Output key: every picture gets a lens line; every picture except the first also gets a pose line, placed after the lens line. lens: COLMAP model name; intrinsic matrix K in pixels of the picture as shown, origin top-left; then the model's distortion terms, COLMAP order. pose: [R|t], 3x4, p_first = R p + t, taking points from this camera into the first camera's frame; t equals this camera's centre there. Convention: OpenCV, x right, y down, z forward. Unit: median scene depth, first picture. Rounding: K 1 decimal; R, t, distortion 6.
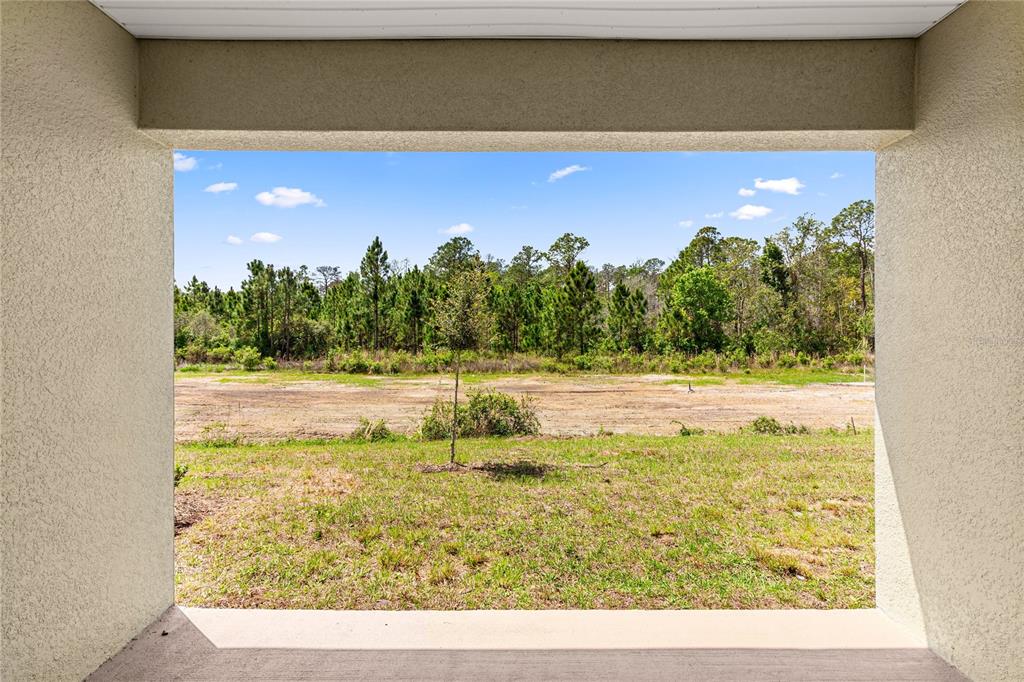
lens RADIAL K [[477.5, 0, 516.5], [0, 477.5, 334.6], [0, 0, 1]] dist [0.000472, -0.000017]
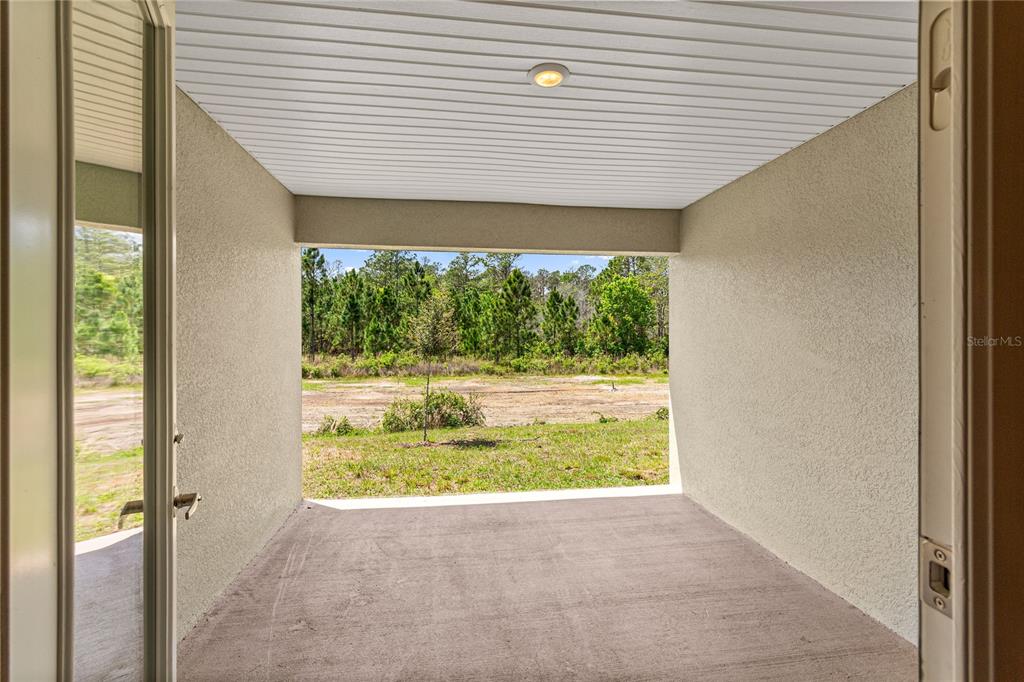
lens RADIAL K [[477.5, 0, 521.9], [0, 477.5, 331.2], [0, 0, 1]] dist [0.000472, -0.000017]
pose [[0.989502, 0.001883, 0.144507, -0.008868], [0.000045, 0.999911, -0.013337, -0.002695], [-0.144520, 0.013203, 0.989414, -0.052151]]
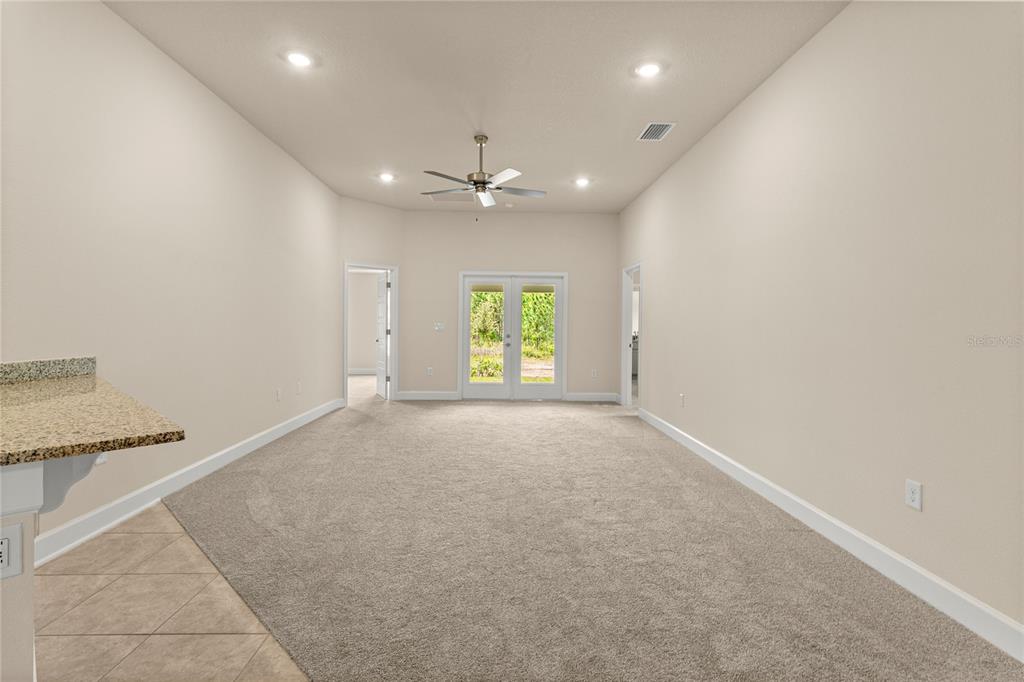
lens RADIAL K [[477.5, 0, 512.4], [0, 477.5, 336.1], [0, 0, 1]] dist [0.000472, -0.000017]
pose [[0.999691, 0.005897, 0.024166, -0.002347], [-0.006376, 0.999783, 0.019811, -0.001081], [-0.024044, -0.019959, 0.999512, -0.239093]]
